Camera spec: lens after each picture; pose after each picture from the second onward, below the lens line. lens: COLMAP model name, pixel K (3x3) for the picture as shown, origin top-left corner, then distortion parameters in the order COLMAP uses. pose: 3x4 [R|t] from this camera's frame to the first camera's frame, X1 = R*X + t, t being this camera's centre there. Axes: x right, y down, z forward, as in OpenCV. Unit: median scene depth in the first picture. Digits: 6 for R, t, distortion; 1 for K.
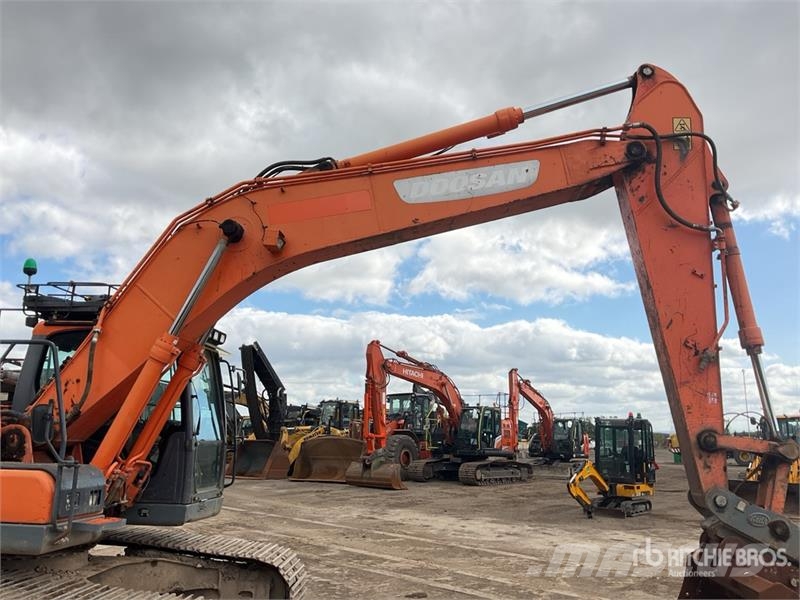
lens RADIAL K [[657.2, 0, 396.0], [0, 657.2, 300.8], [0, 0, 1]] dist [0.097470, -0.181250]
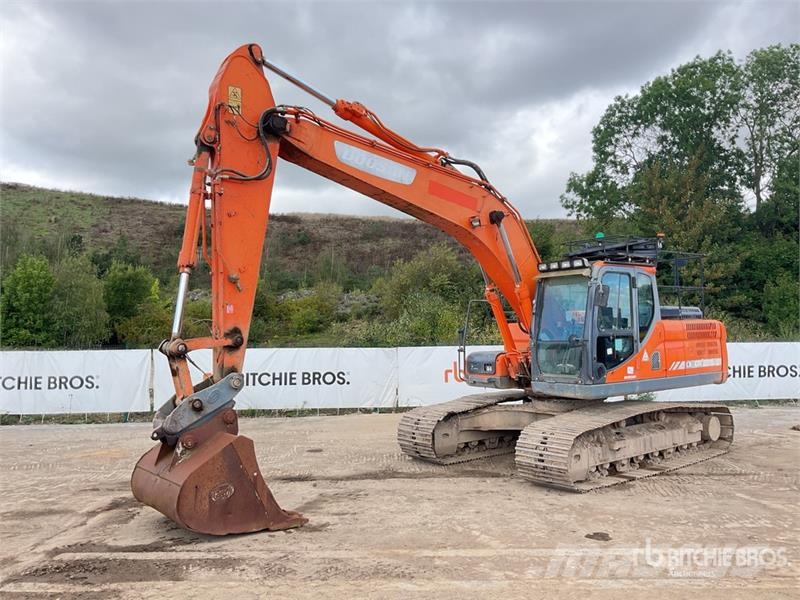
lens RADIAL K [[657.2, 0, 396.0], [0, 657.2, 300.8], [0, 0, 1]] dist [0.097470, -0.181250]
pose [[-0.741598, -0.041685, -0.669548, 0.976684], [0.135463, 0.968202, -0.210320, 0.403712], [0.657025, -0.246672, -0.712370, 1.933857]]
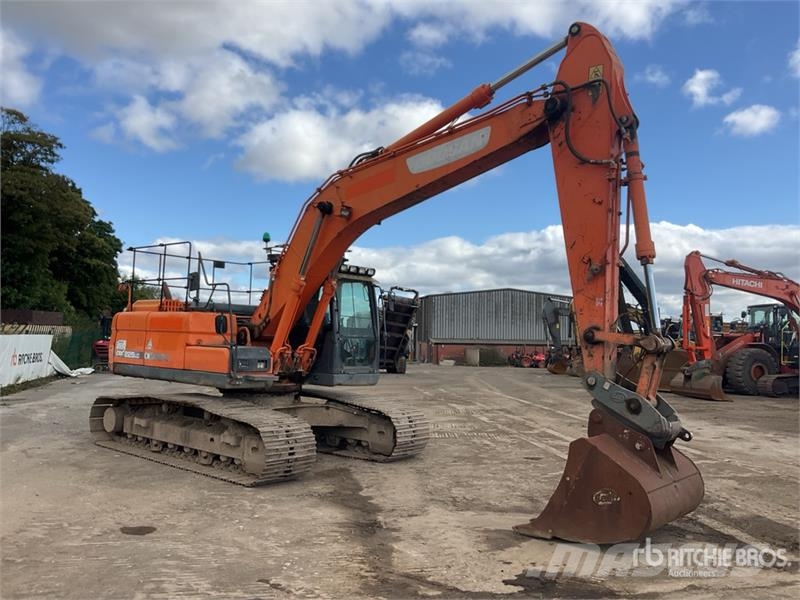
lens RADIAL K [[657.2, 0, 396.0], [0, 657.2, 300.8], [0, 0, 1]] dist [0.097470, -0.181250]
pose [[0.794747, -0.029734, -0.606212, 0.808036], [0.105325, 0.990402, 0.089503, -0.006605], [0.597732, -0.134982, 0.790251, -0.183381]]
